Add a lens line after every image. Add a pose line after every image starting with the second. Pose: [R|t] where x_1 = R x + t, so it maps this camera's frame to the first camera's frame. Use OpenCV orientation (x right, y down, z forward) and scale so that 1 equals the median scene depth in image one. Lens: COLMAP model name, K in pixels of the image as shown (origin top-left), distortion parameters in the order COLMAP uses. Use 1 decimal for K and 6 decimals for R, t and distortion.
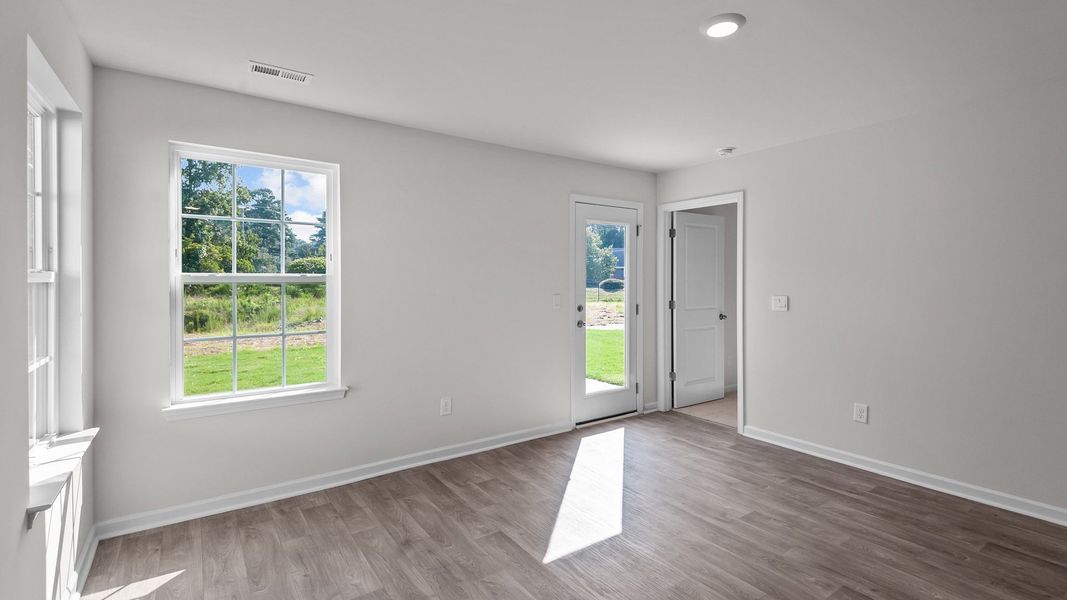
lens RADIAL K [[487.0, 0, 528.5], [0, 487.0, 282.8], [0, 0, 1]] dist [-0.001401, -0.000547]
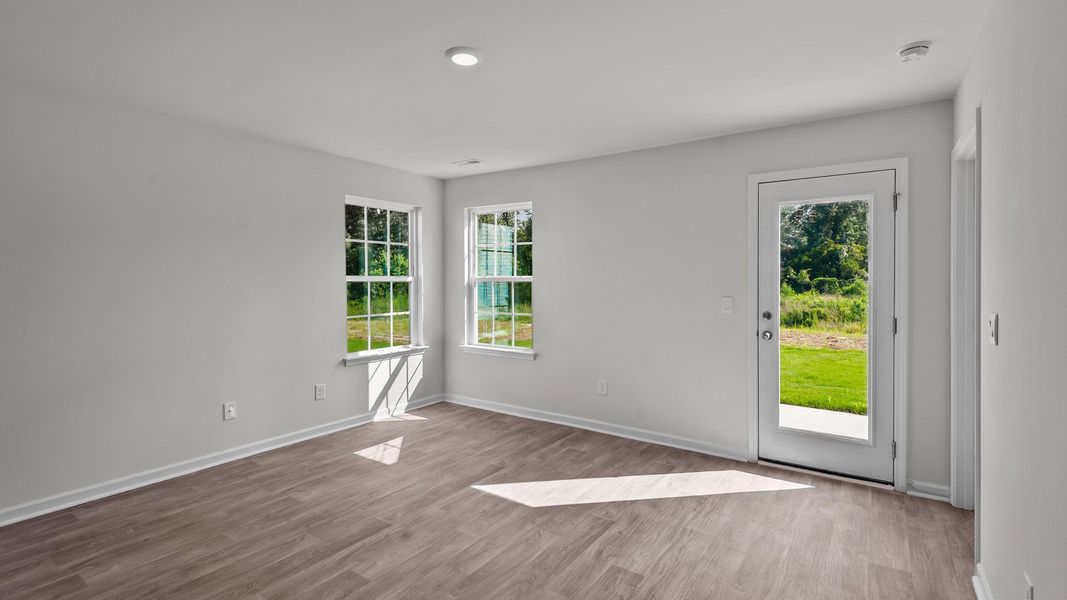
lens RADIAL K [[487.0, 0, 528.5], [0, 487.0, 282.8], [0, 0, 1]] dist [-0.001401, -0.000547]
pose [[0.323994, 0.004870, -0.946047, 0.864303], [-0.004180, 0.999984, 0.003717, -0.002682], [0.946050, 0.002750, 0.324010, 0.439677]]
